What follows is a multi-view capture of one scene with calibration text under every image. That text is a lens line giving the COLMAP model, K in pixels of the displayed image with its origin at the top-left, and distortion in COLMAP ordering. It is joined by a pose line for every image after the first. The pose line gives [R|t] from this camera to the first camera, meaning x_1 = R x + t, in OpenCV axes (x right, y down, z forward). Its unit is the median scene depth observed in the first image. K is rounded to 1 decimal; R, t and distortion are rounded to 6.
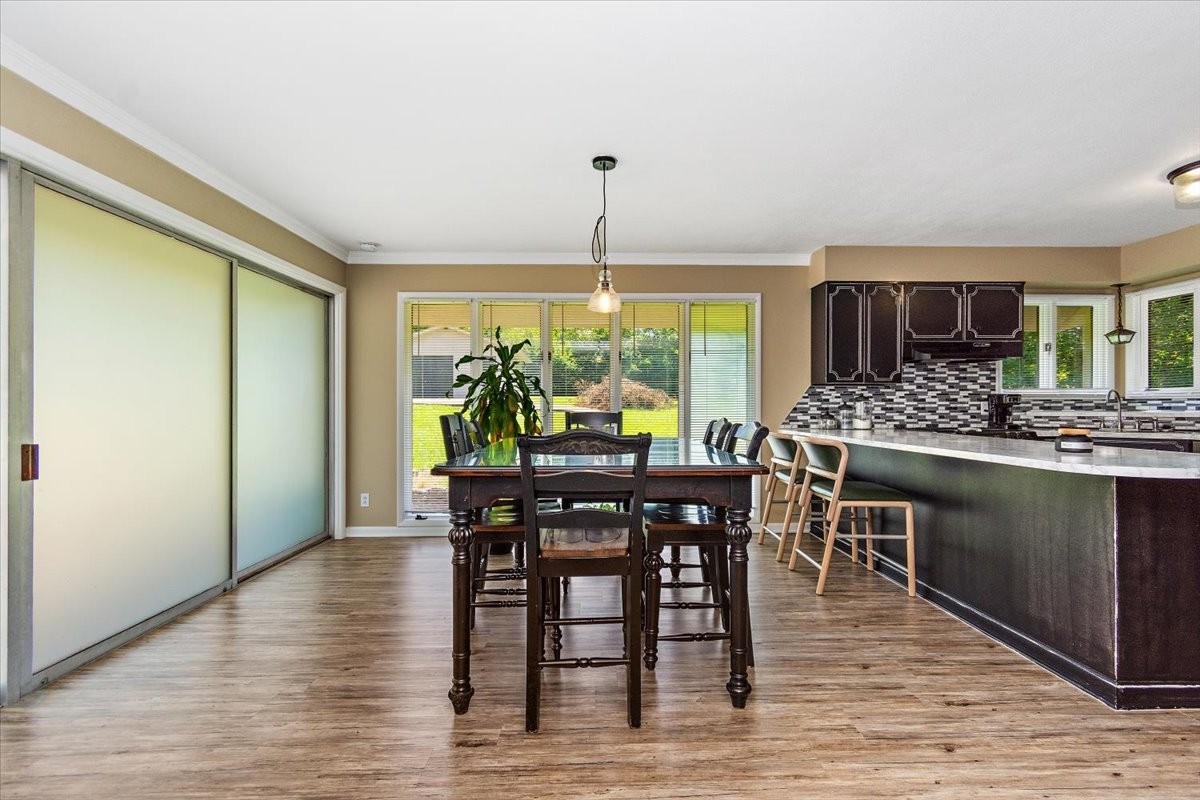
lens RADIAL K [[550.0, 0, 603.6], [0, 550.0, 403.8], [0, 0, 1]] dist [0.001527, 0.000503]
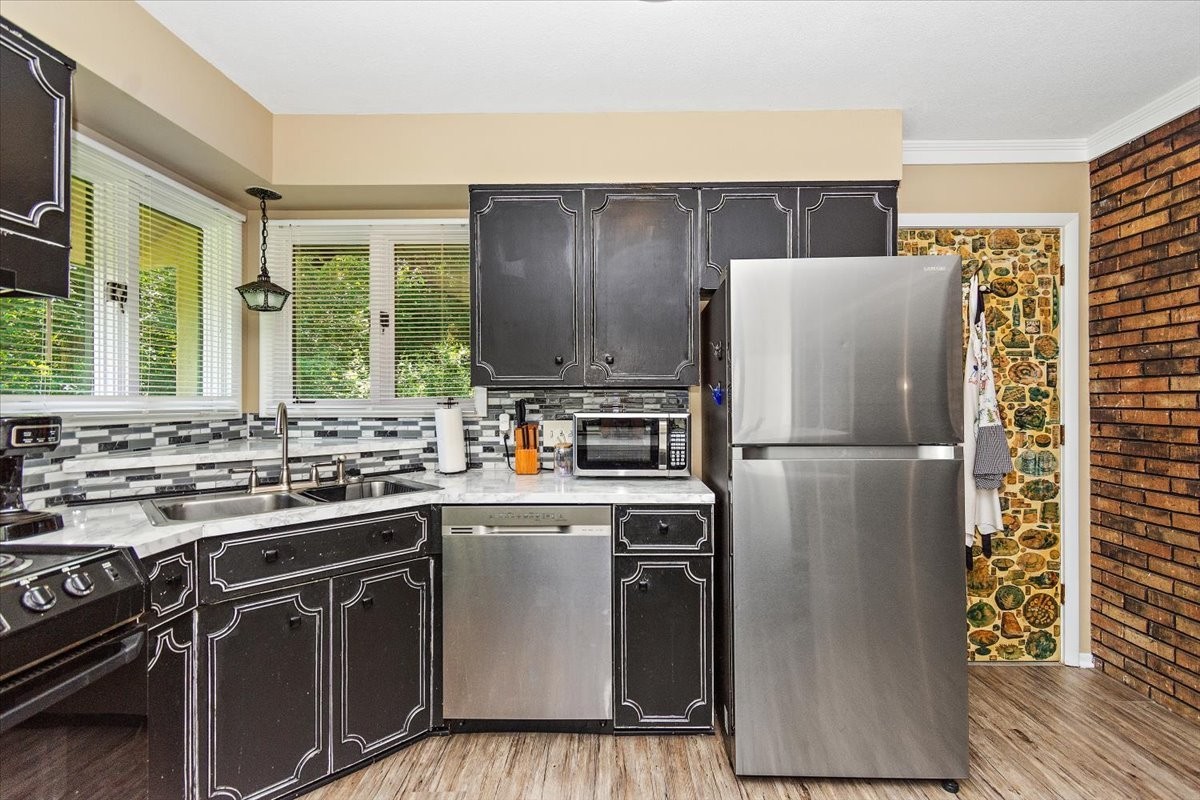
lens RADIAL K [[524.6, 0, 606.3], [0, 524.6, 397.9], [0, 0, 1]] dist [0.013047, -0.019686]
pose [[0.025030, 0.002393, 0.999684, 0.464188], [-0.002238, 0.999995, -0.002338, -0.028225], [-0.999684, -0.002179, 0.025036, 0.675015]]
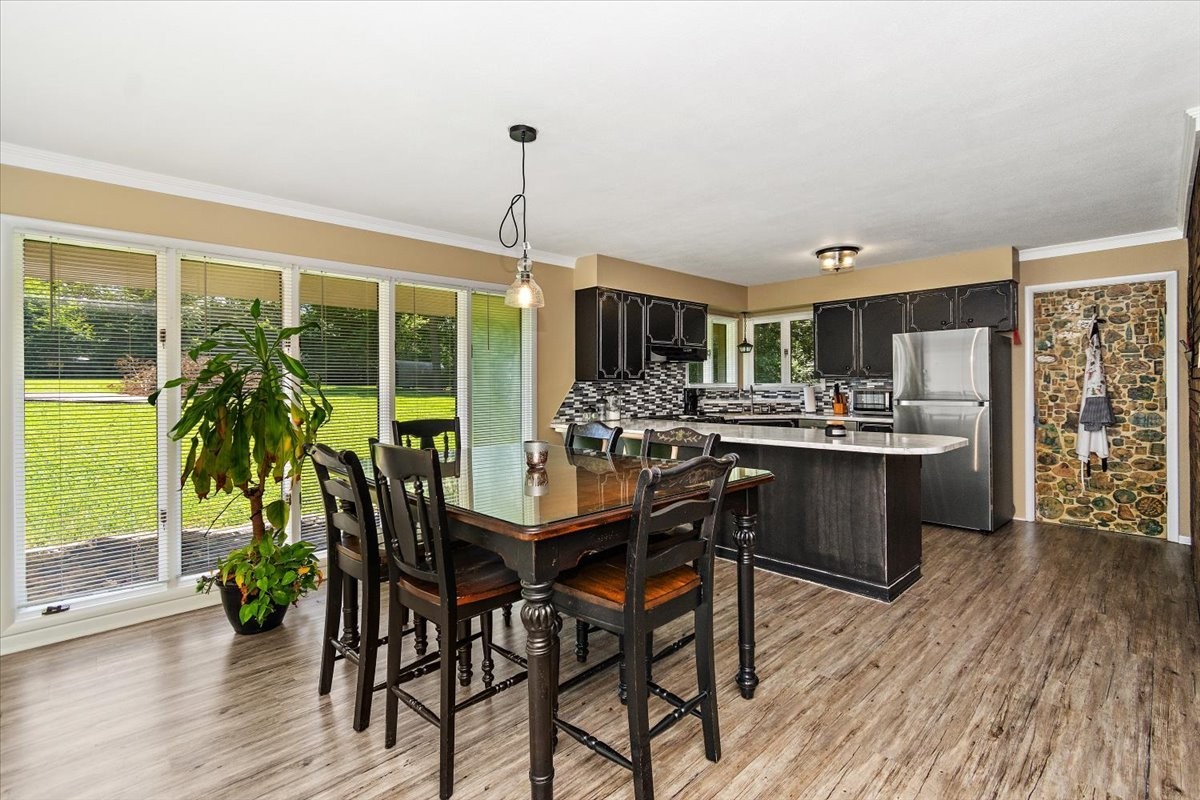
lens RADIAL K [[552.5, 0, 603.0], [0, 552.5, 382.2], [0, 0, 1]] dist [0.000947, 0.000488]
pose [[0.729014, -0.003696, 0.684488, -0.336829], [0.004377, 0.999990, 0.000738, -0.034010], [-0.684484, 0.002458, 0.729023, 0.192782]]
